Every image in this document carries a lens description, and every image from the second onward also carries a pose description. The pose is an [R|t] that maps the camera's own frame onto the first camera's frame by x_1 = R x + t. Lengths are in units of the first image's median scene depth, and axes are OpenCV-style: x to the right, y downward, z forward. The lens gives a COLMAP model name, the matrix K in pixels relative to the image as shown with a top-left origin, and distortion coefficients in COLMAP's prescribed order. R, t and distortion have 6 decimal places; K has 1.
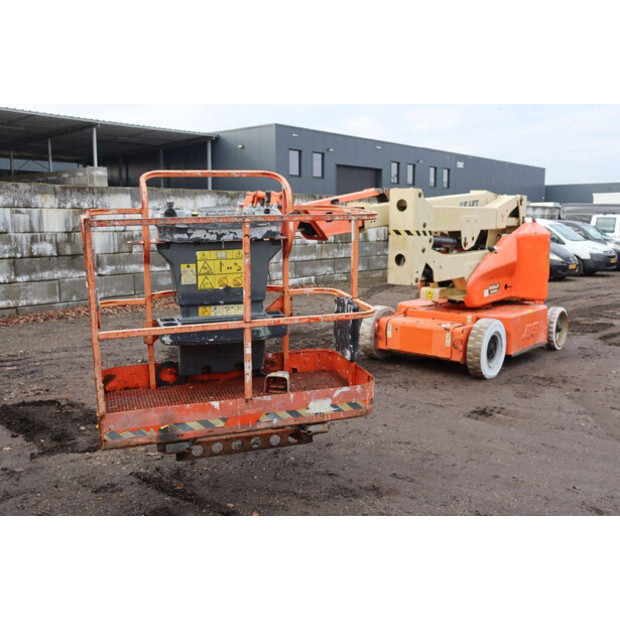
lens RADIAL K [[630.8, 0, 310.0], [0, 630.8, 310.0], [0, 0, 1]] dist [-0.051119, 0.003809]
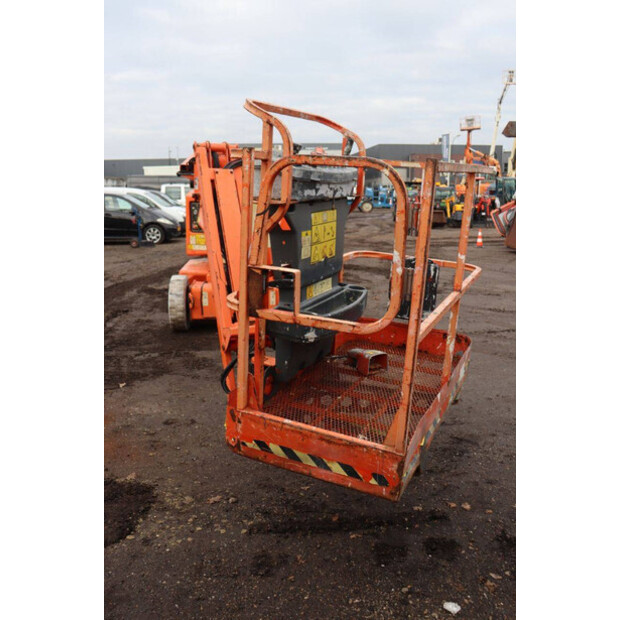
lens RADIAL K [[554.1, 0, 310.0], [0, 554.1, 310.0], [0, 0, 1]] dist [-0.078902, -0.001174]
pose [[0.701647, -0.158375, 0.694701, -0.317967], [0.109984, 0.987373, 0.114013, -0.026444], [-0.703985, -0.003590, 0.710205, 0.257278]]
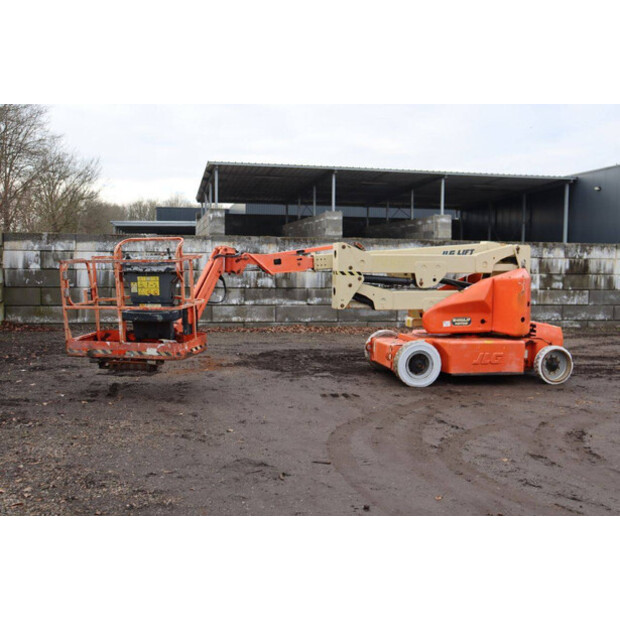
lens RADIAL K [[687.4, 0, 310.0], [0, 687.4, 310.0], [0, 0, 1]] dist [-0.028661, 0.025355]
pose [[0.795564, 0.052217, -0.603616, 0.800178], [-0.098649, 0.994148, -0.044018, 0.029343], [0.597785, 0.094565, 0.796059, -0.222540]]
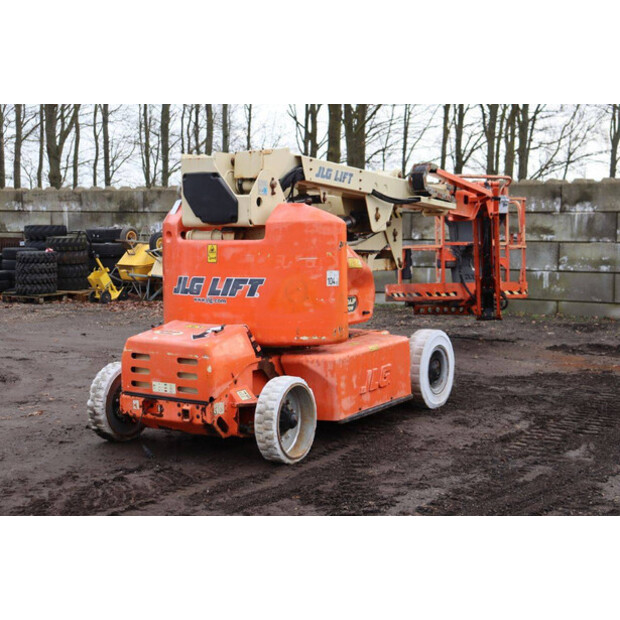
lens RADIAL K [[1033.7, 0, 310.0], [0, 1033.7, 310.0], [0, 0, 1]] dist [0.198718, -0.057855]
pose [[-0.989816, 0.014351, -0.141626, 0.372579], [-0.019634, 0.971634, 0.235672, -0.268288], [0.140991, 0.236052, -0.961458, 1.925469]]
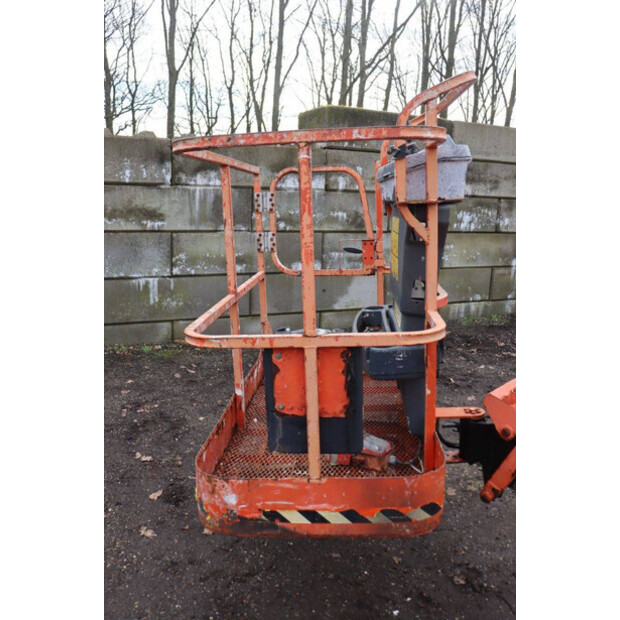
lens RADIAL K [[582.7, 0, 310.0], [0, 582.7, 310.0], [0, 0, 1]] dist [-0.153382, 0.256395]
pose [[-0.400004, 0.177242, -0.899212, 0.215956], [-0.170151, 0.949706, 0.262884, -0.071011], [0.900581, 0.258156, -0.349728, 0.564133]]
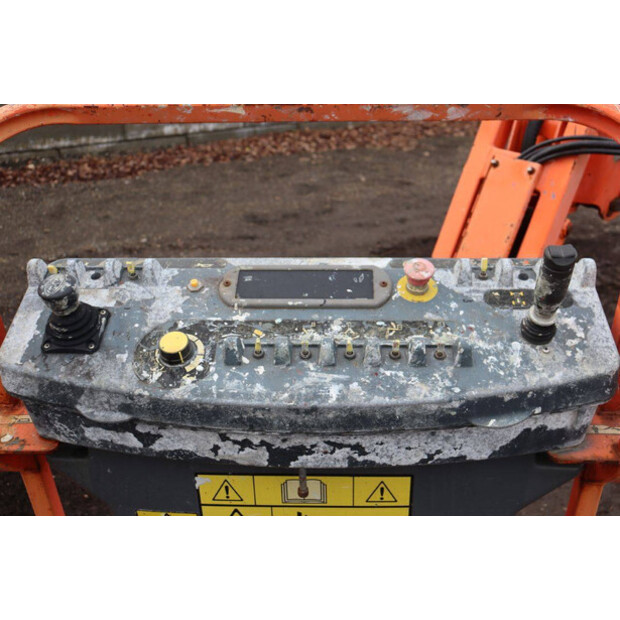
lens RADIAL K [[667.8, 0, 310.0], [0, 667.8, 310.0], [0, 0, 1]] dist [-0.023956, -0.010904]
pose [[0.923199, 0.176581, -0.341353, -0.032112], [-0.053516, 0.938610, 0.340805, -0.115466], [0.380577, -0.296363, 0.875974, 0.393825]]
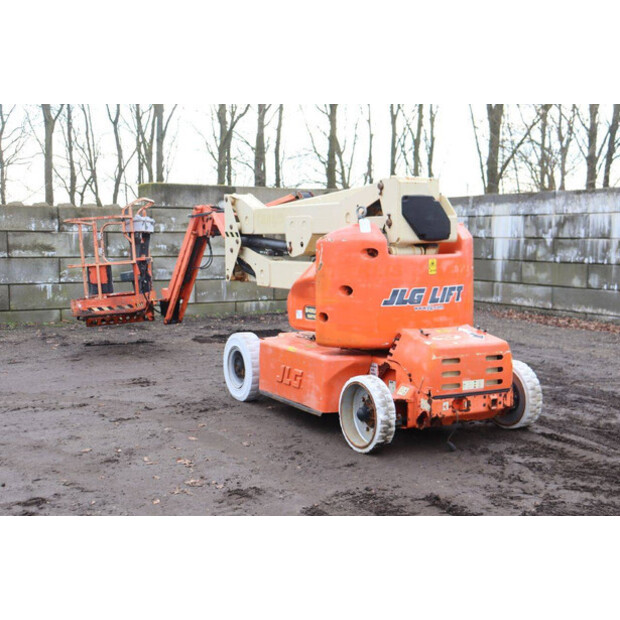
lens RADIAL K [[852.4, 0, 310.0], [0, 852.4, 310.0], [0, 0, 1]] dist [0.077308, 0.065613]
pose [[-0.337671, 0.085627, -0.937361, 1.147055], [-0.136958, 0.980786, 0.138930, -0.163905], [0.931247, 0.175292, -0.319456, 1.221383]]
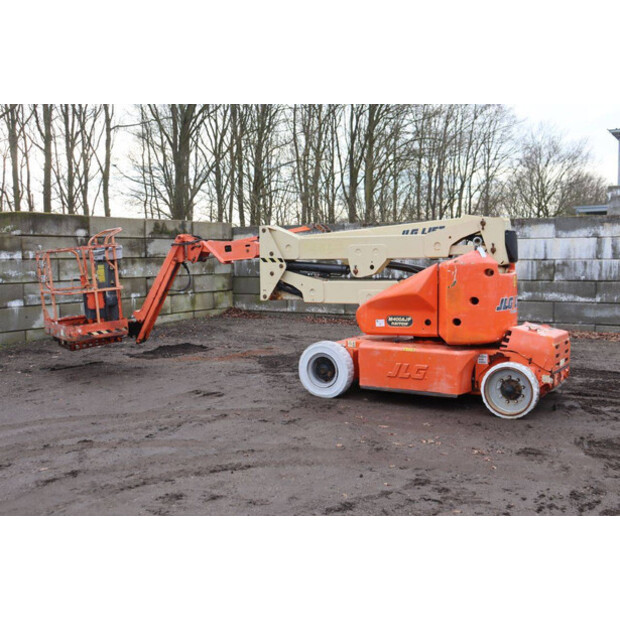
lens RADIAL K [[738.2, 0, 310.0], [0, 738.2, 310.0], [0, 0, 1]] dist [-0.009914, 0.017081]
pose [[0.182342, 0.074685, -0.980395, 1.252224], [-0.132730, 0.989854, 0.050719, -0.081888], [0.974235, 0.120879, 0.190404, 0.608831]]
